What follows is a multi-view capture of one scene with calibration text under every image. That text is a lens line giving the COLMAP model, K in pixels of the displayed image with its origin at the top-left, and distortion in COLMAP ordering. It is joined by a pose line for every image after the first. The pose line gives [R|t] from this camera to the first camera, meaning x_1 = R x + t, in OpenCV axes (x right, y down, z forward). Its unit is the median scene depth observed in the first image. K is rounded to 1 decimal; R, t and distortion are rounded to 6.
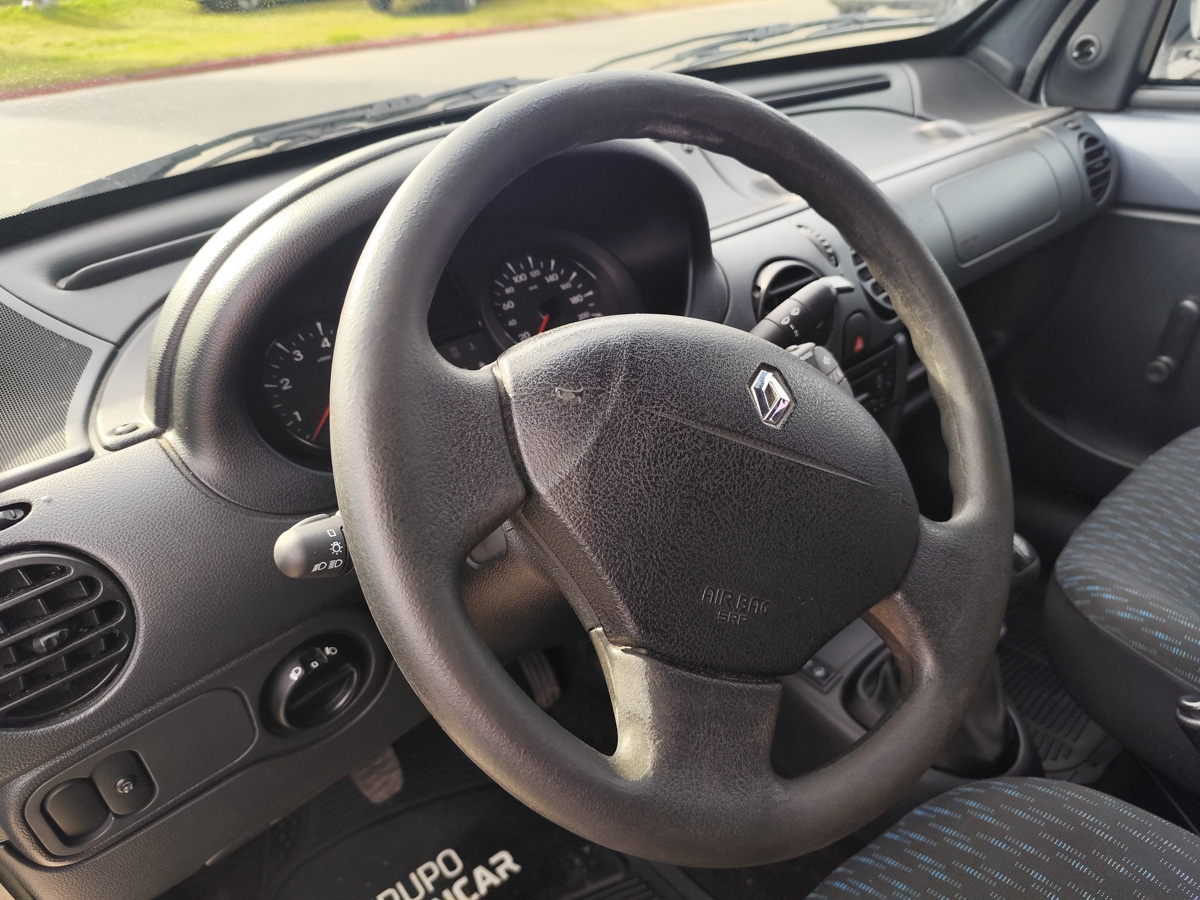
lens RADIAL K [[820.8, 0, 600.0], [0, 820.8, 450.0], [0, 0, 1]] dist [0.027139, -0.034905]
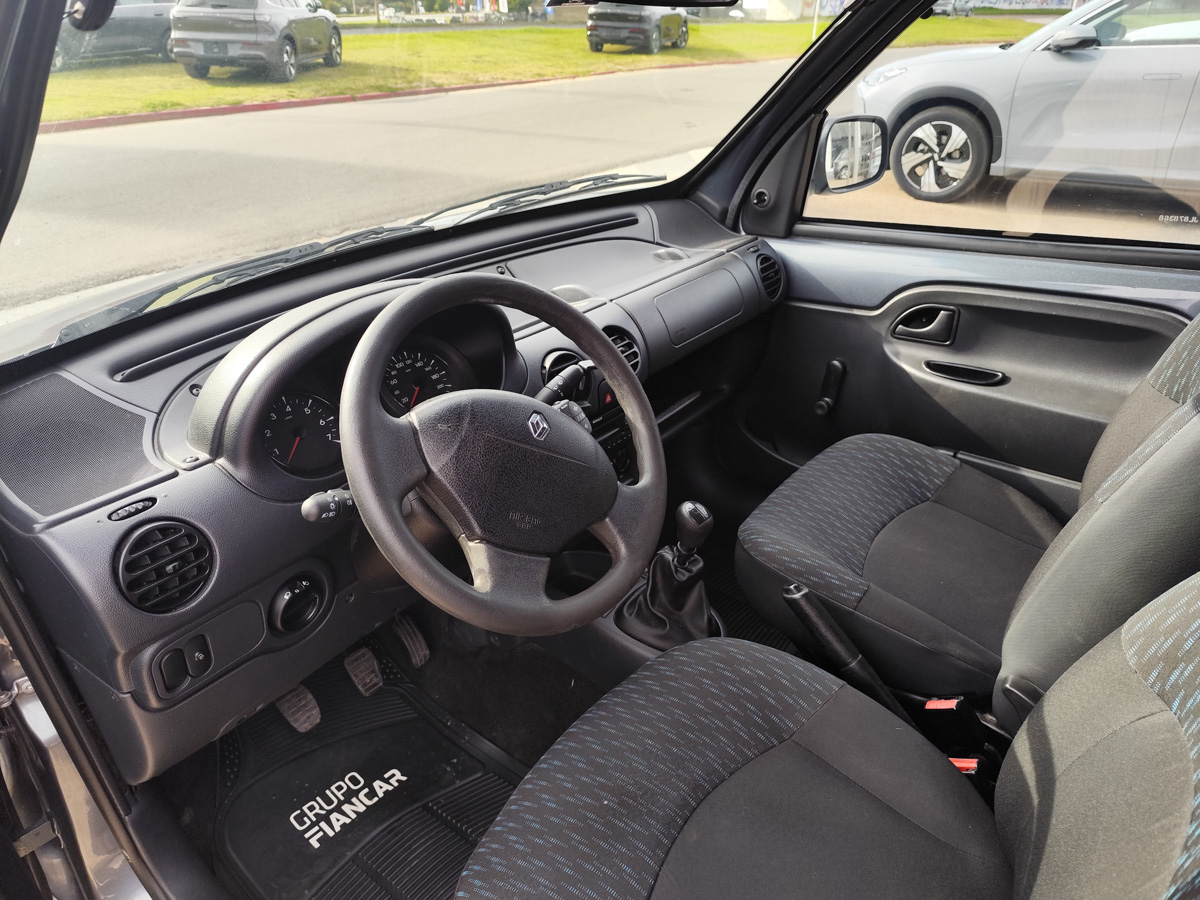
lens RADIAL K [[820.8, 0, 600.0], [0, 820.8, 450.0], [0, 0, 1]] dist [0.027139, -0.034905]
pose [[0.979856, -0.046227, 0.194280, -0.036123], [0.058587, 0.996575, -0.058356, 0.088914], [-0.190917, 0.068563, 0.979209, -0.754045]]
